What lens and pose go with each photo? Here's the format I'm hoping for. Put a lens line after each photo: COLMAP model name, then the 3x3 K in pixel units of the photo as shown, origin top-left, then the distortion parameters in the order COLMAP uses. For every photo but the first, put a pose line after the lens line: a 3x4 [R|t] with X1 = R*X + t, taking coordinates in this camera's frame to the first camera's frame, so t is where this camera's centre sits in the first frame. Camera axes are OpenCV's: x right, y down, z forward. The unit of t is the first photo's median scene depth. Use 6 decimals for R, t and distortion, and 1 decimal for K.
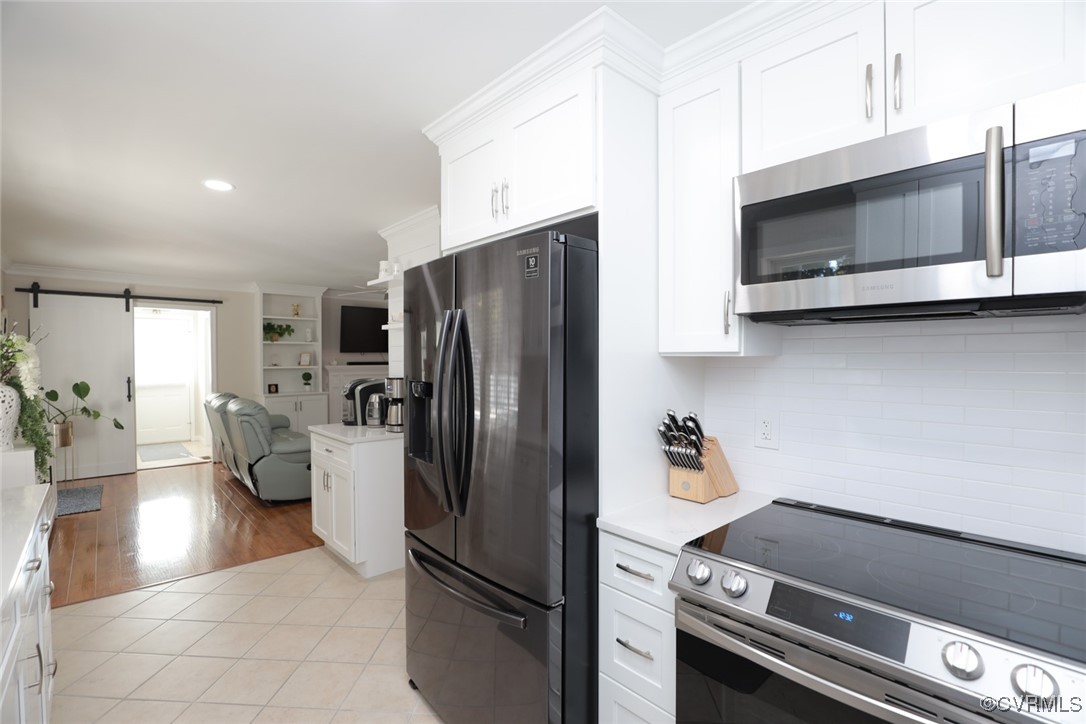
lens RADIAL K [[497.4, 0, 544.5], [0, 497.4, 365.5], [0, 0, 1]] dist [-0.037703, 0.007911]
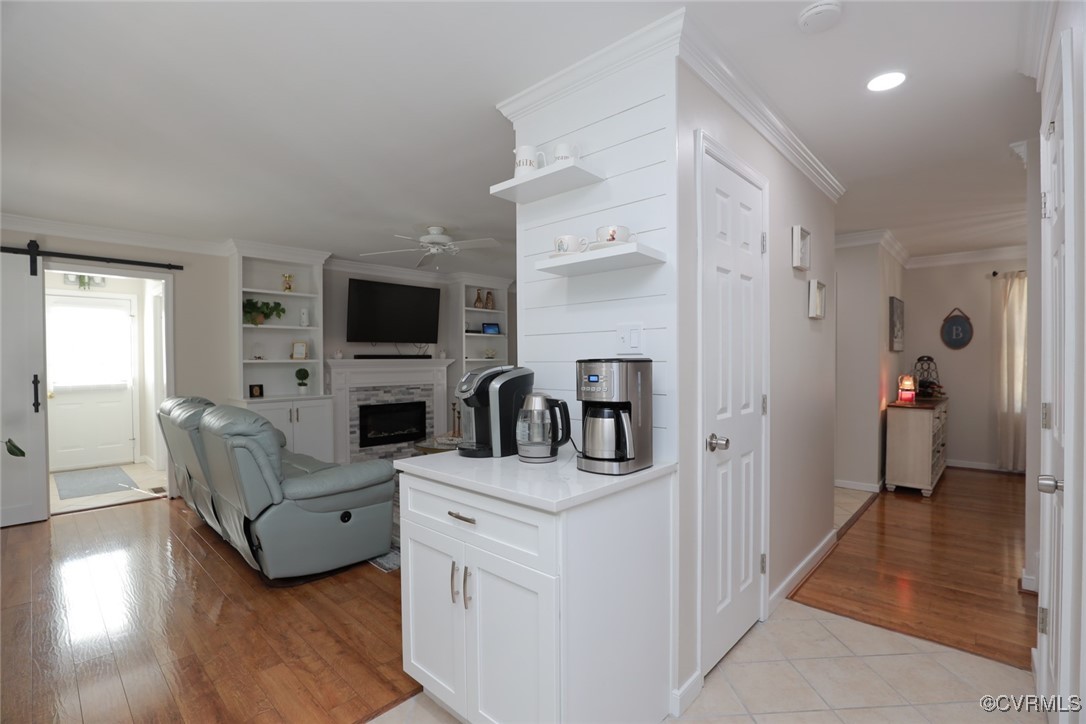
lens RADIAL K [[497.4, 0, 544.9], [0, 497.4, 365.4], [0, 0, 1]] dist [-0.037703, 0.007911]
pose [[0.996823, -0.006264, 0.079398, -0.198524], [0.006638, 0.999968, -0.004438, 0.016408], [-0.079367, 0.004951, 0.996833, 0.266049]]
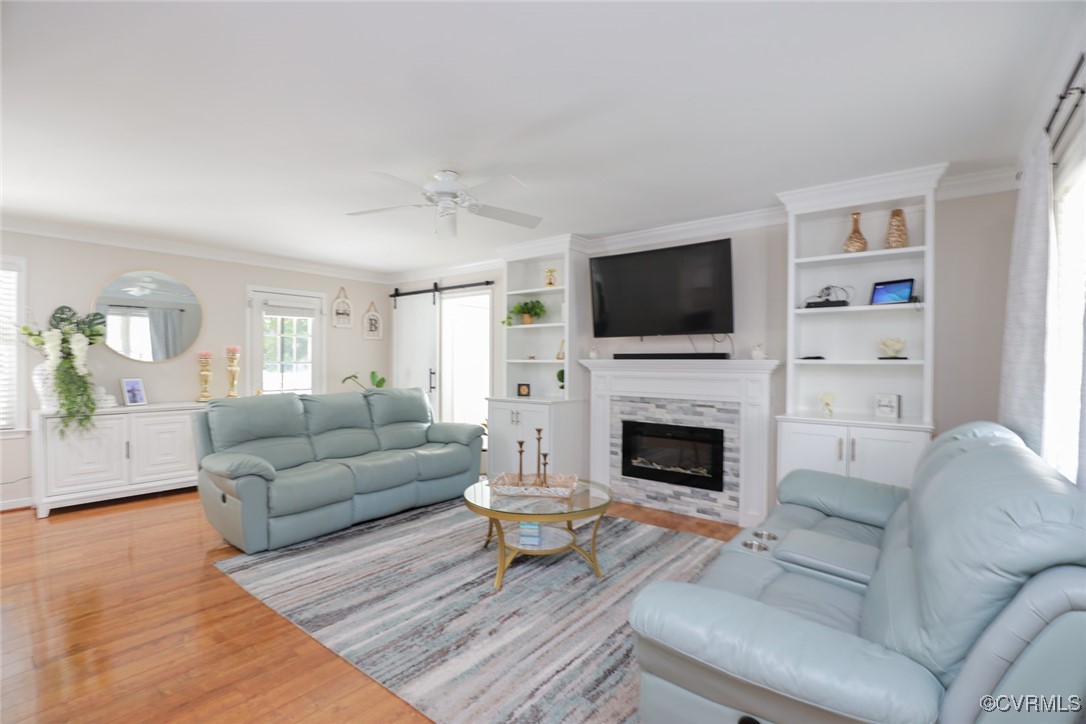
lens RADIAL K [[497.4, 0, 544.5], [0, 497.4, 367.9], [0, 0, 1]] dist [-0.037703, 0.007911]
pose [[0.157303, 0.012762, -0.987468, 0.190531], [-0.021226, 0.999729, 0.009539, 0.006399], [0.987322, 0.019459, 0.157531, 0.953900]]
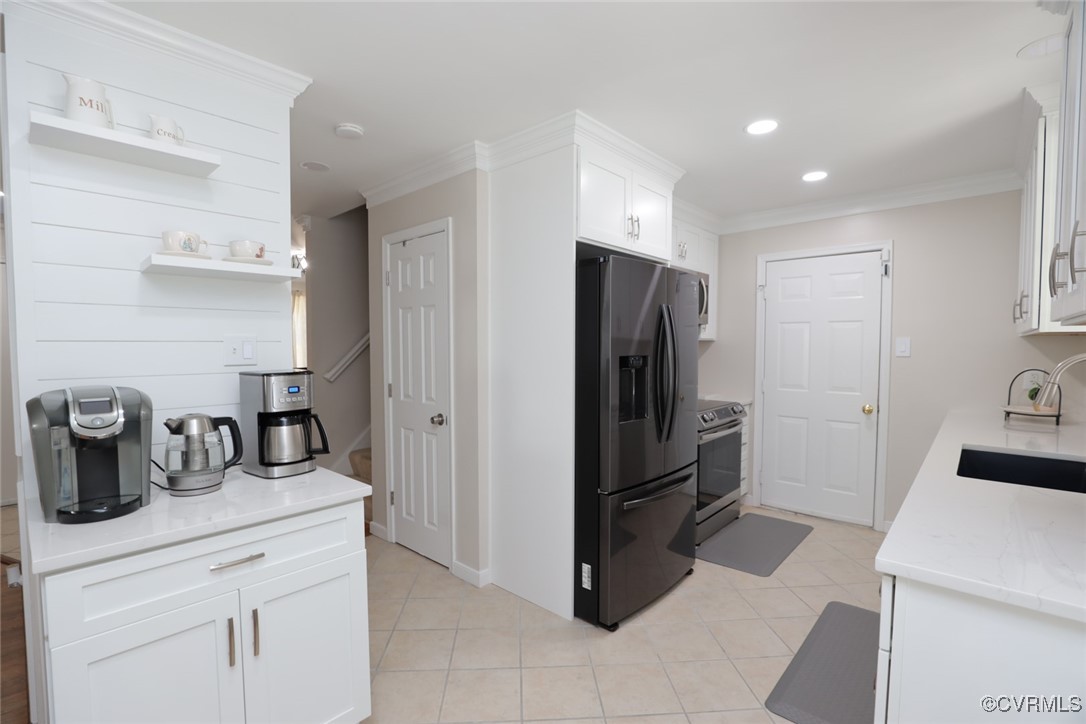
lens RADIAL K [[497.4, 0, 542.3], [0, 497.4, 367.1], [0, 0, 1]] dist [-0.037703, 0.007911]
pose [[-0.092659, -0.042080, 0.994808, -0.423579], [0.017268, 0.998888, 0.043861, 0.000787], [-0.995548, 0.021242, -0.091829, 0.393071]]
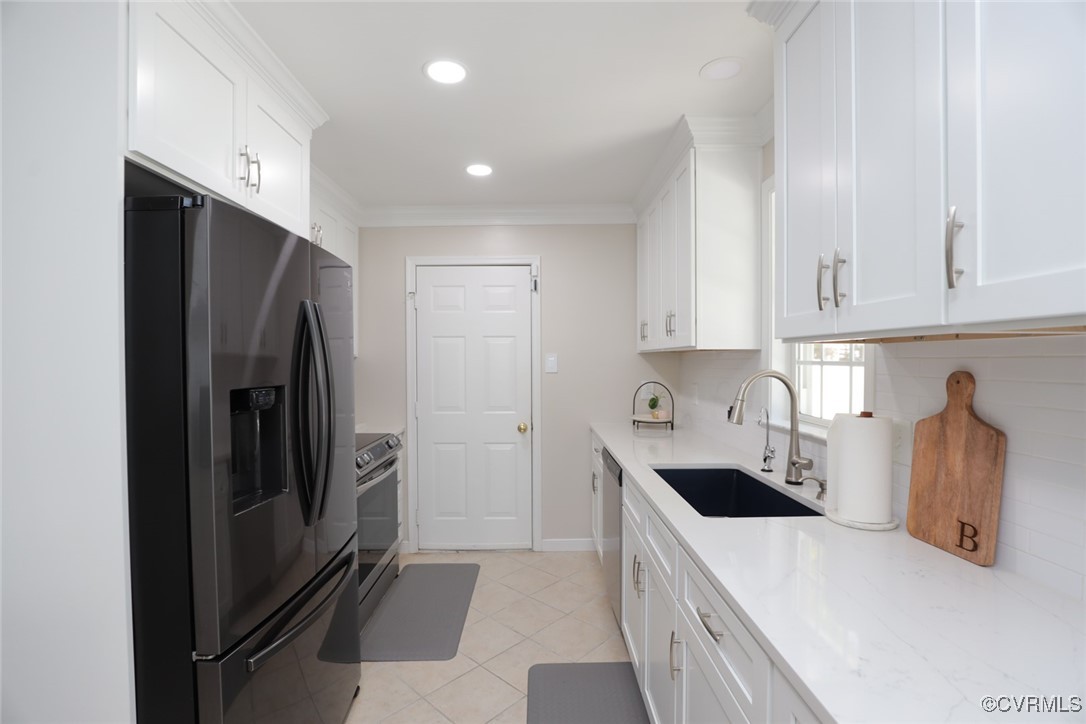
lens RADIAL K [[497.4, 0, 544.7], [0, 497.4, 367.5], [0, 0, 1]] dist [-0.037703, 0.007911]
pose [[-0.747942, -0.006036, 0.663737, -0.289830], [0.017543, 0.999430, 0.028857, -0.002055], [-0.663532, 0.033228, -0.747409, 0.365402]]
